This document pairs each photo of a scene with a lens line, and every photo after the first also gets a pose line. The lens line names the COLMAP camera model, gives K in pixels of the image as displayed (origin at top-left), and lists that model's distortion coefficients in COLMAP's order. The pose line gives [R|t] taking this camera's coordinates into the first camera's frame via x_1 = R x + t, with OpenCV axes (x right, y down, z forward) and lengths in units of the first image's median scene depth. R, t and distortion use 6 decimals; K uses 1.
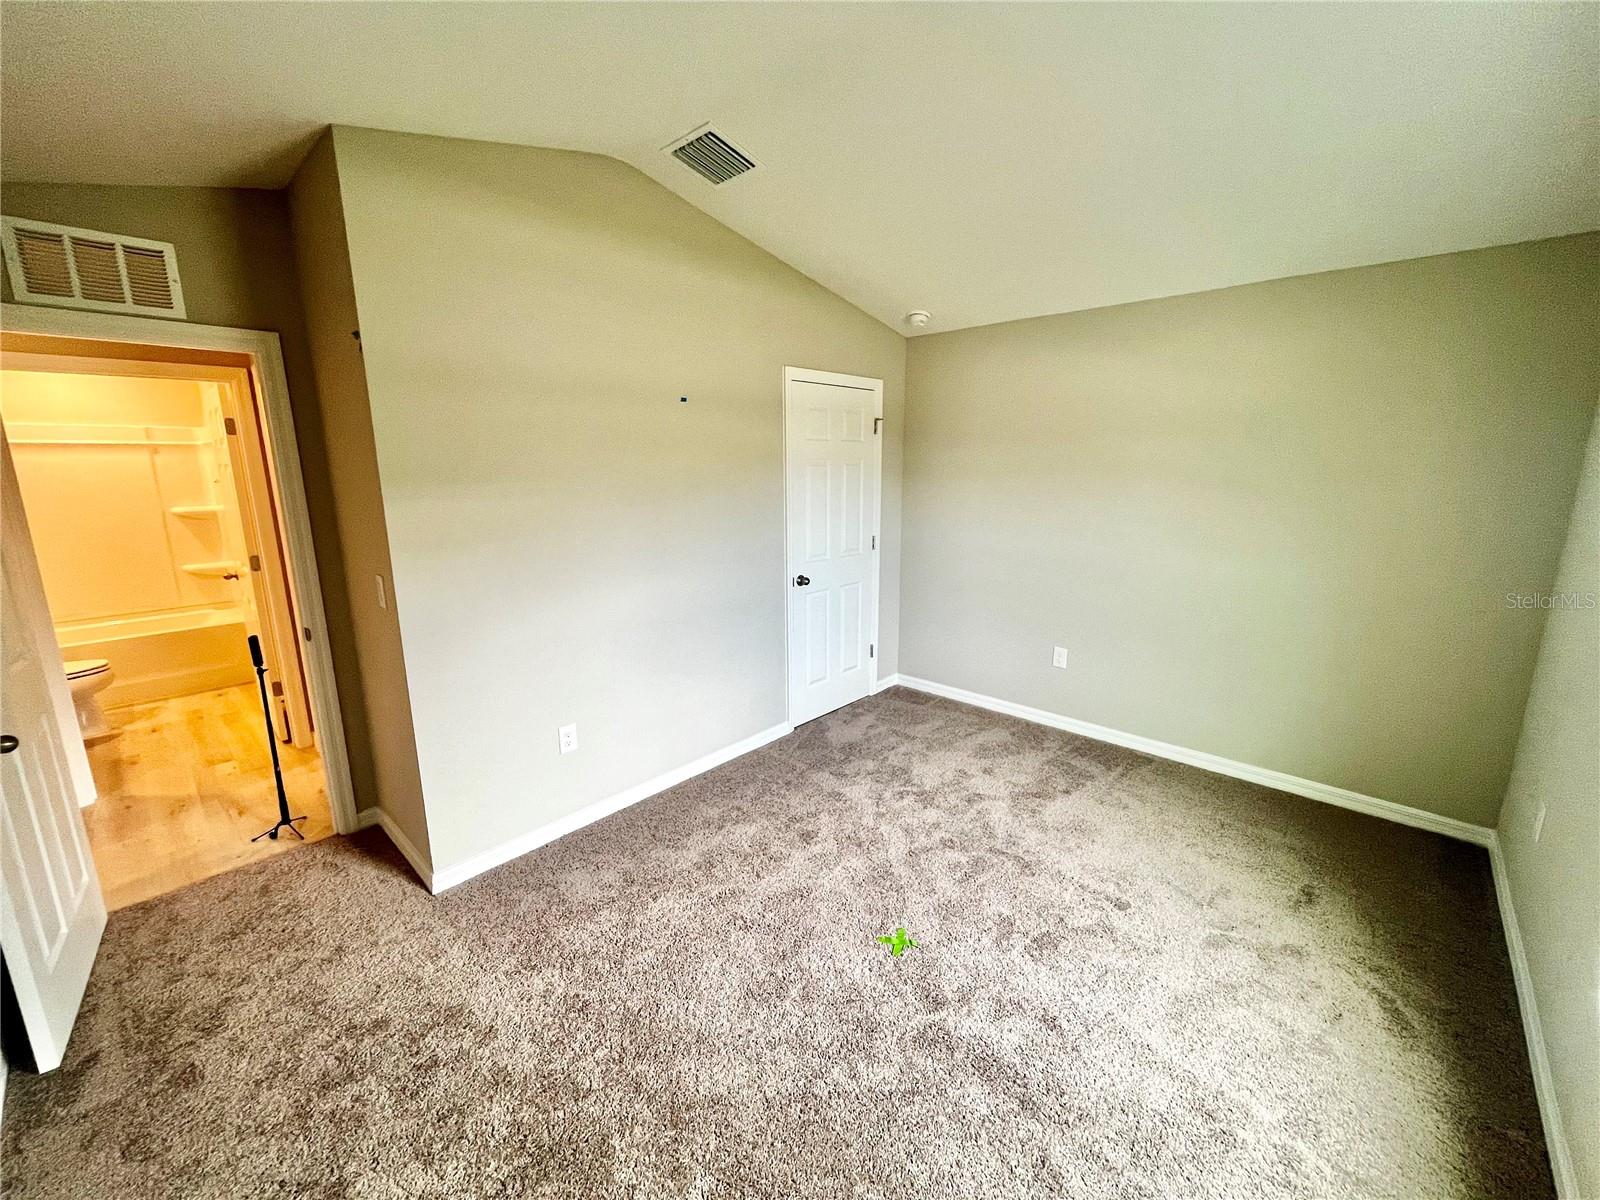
lens RADIAL K [[643.2, 0, 798.8], [0, 643.2, 599.5], [0, 0, 1]] dist [-0.000485, -0.001568]
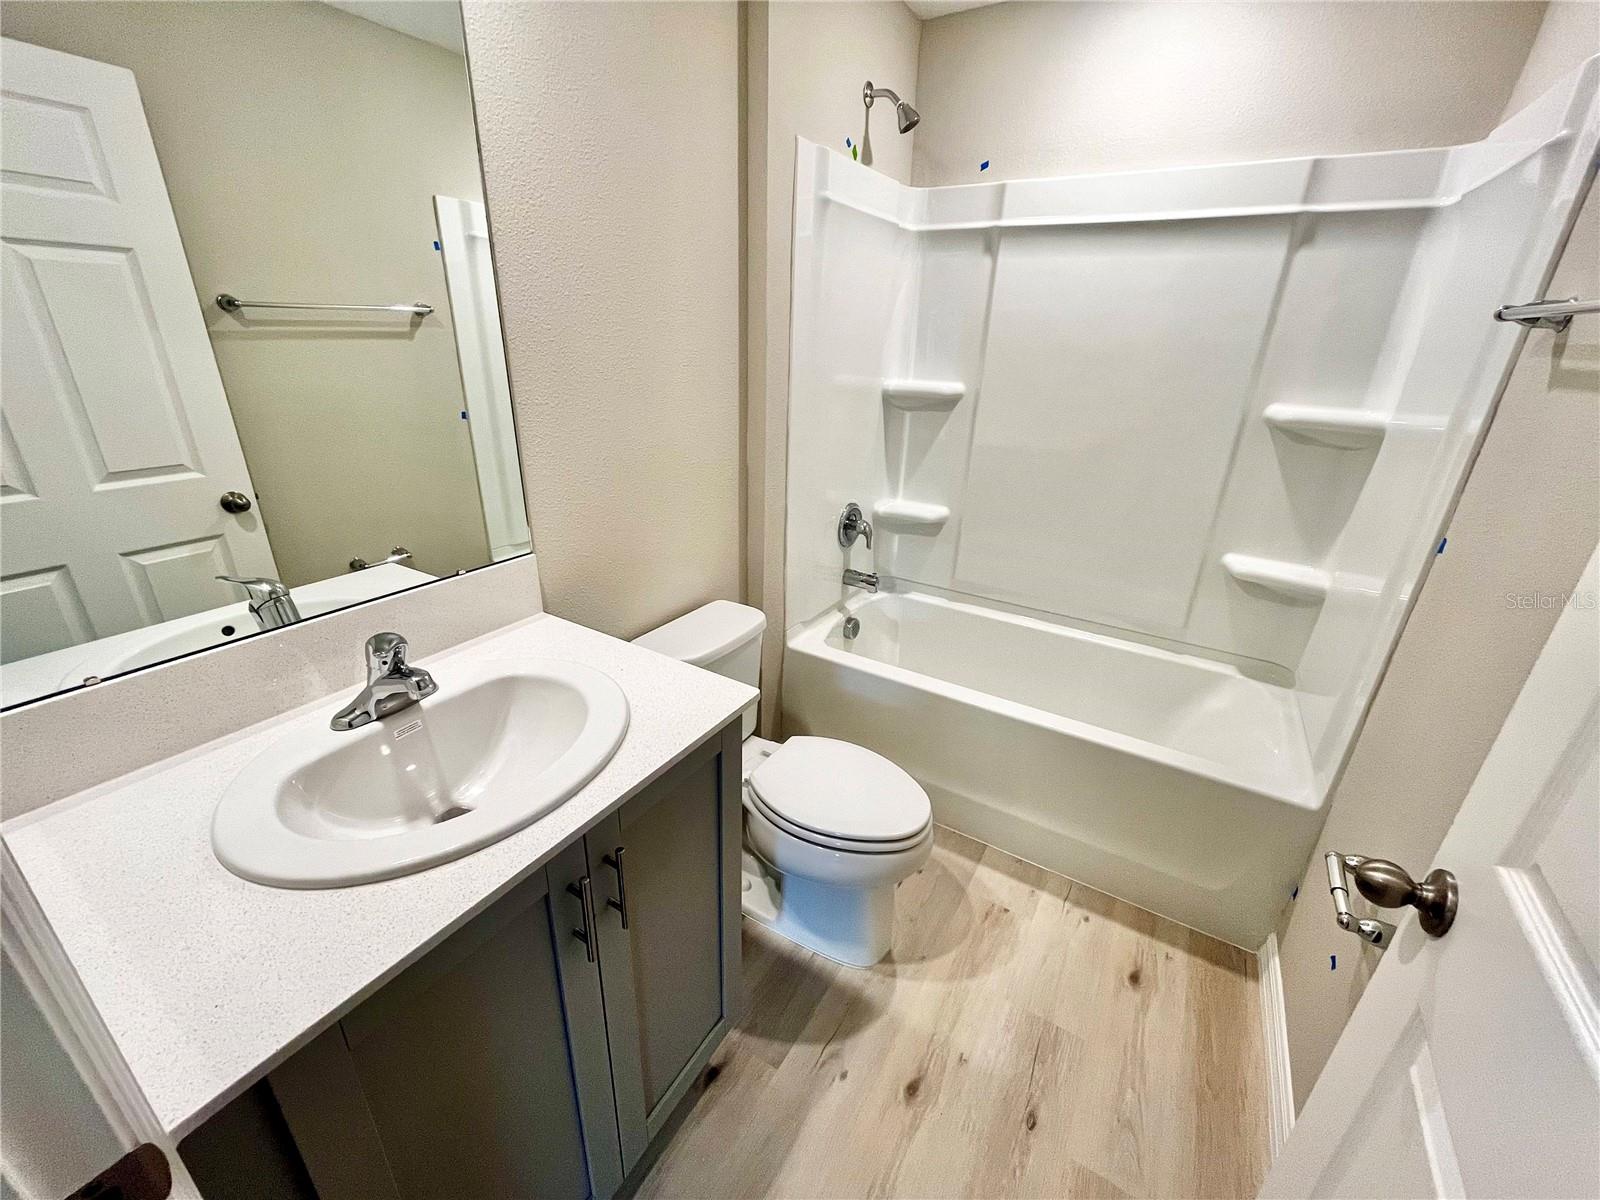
lens RADIAL K [[643.2, 0, 802.2], [0, 643.2, 593.6], [0, 0, 1]] dist [-0.000485, -0.001568]
pose [[0.193285, 0.385036, -0.902434, -0.316253], [-0.222708, 0.912988, 0.341839, -0.052941], [0.955532, 0.134907, 0.262218, 0.319337]]
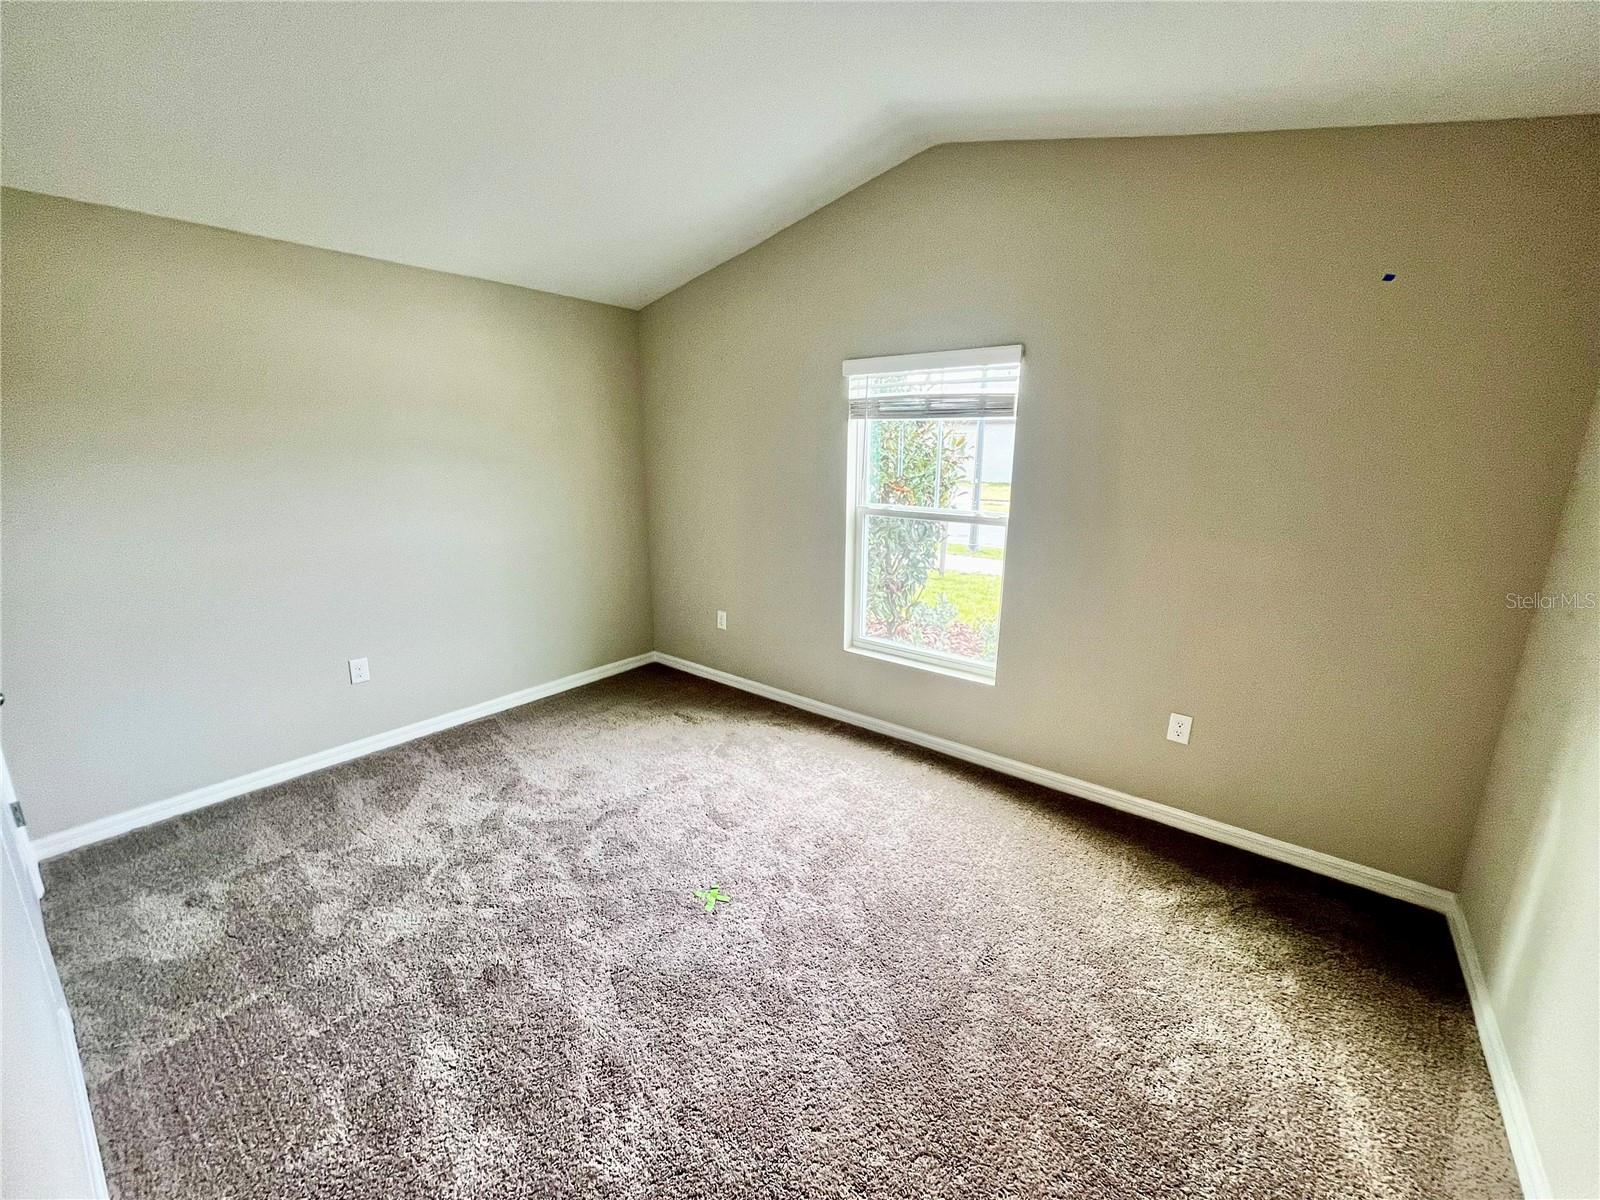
lens RADIAL K [[643.2, 0, 793.7], [0, 643.2, 598.2], [0, 0, 1]] dist [-0.000485, -0.001568]
pose [[-0.083684, -0.226512, 0.970407, -0.560976], [0.205615, 0.948942, 0.239233, -0.107797], [-0.975048, 0.219550, -0.032837, 0.598144]]
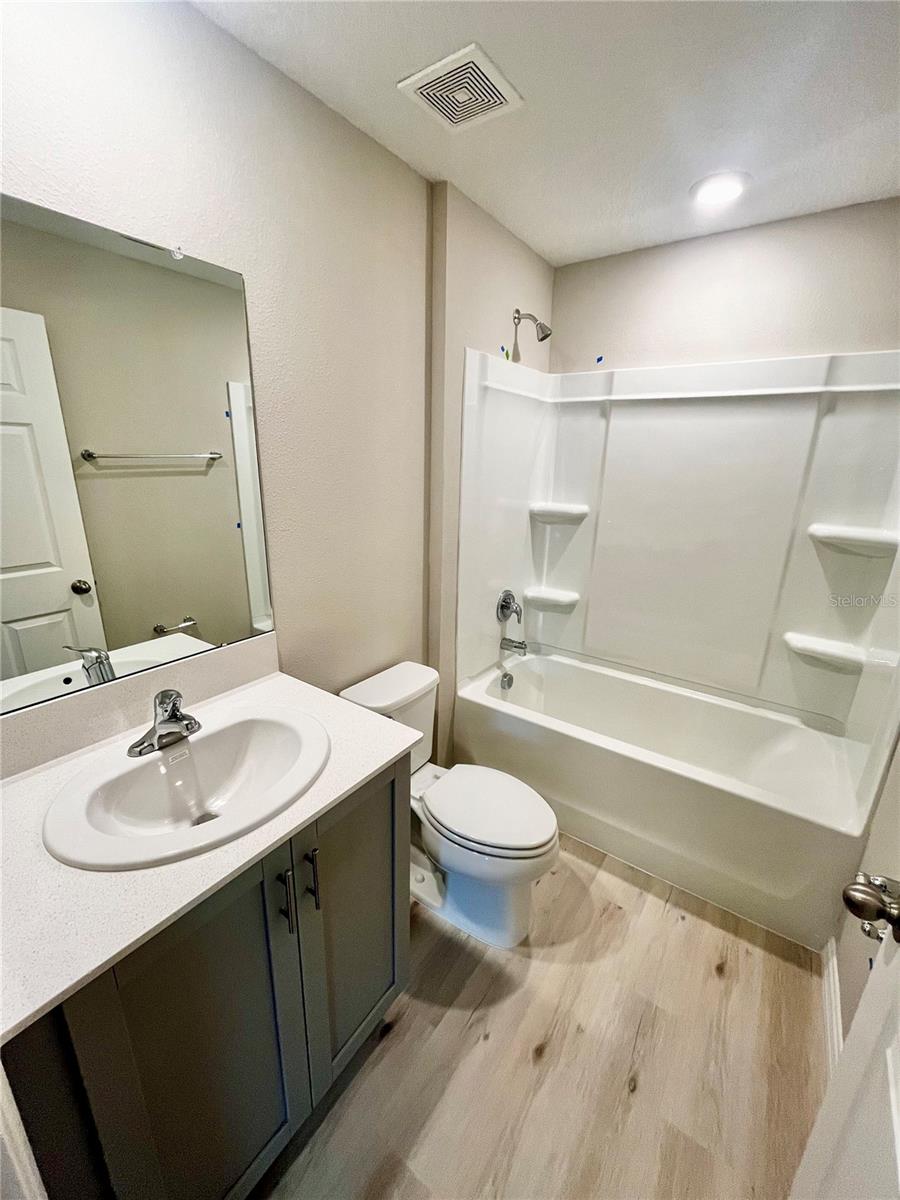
lens RADIAL K [[482.4, 0, 456.8], [0, 482.4, 598.5], [0, 0, 1]] dist [-0.000485, -0.001568]
pose [[0.135949, 0.295802, -0.945526, -0.309798], [-0.218567, 0.939826, 0.262593, -0.061096], [0.966306, 0.170961, 0.192421, 0.323162]]
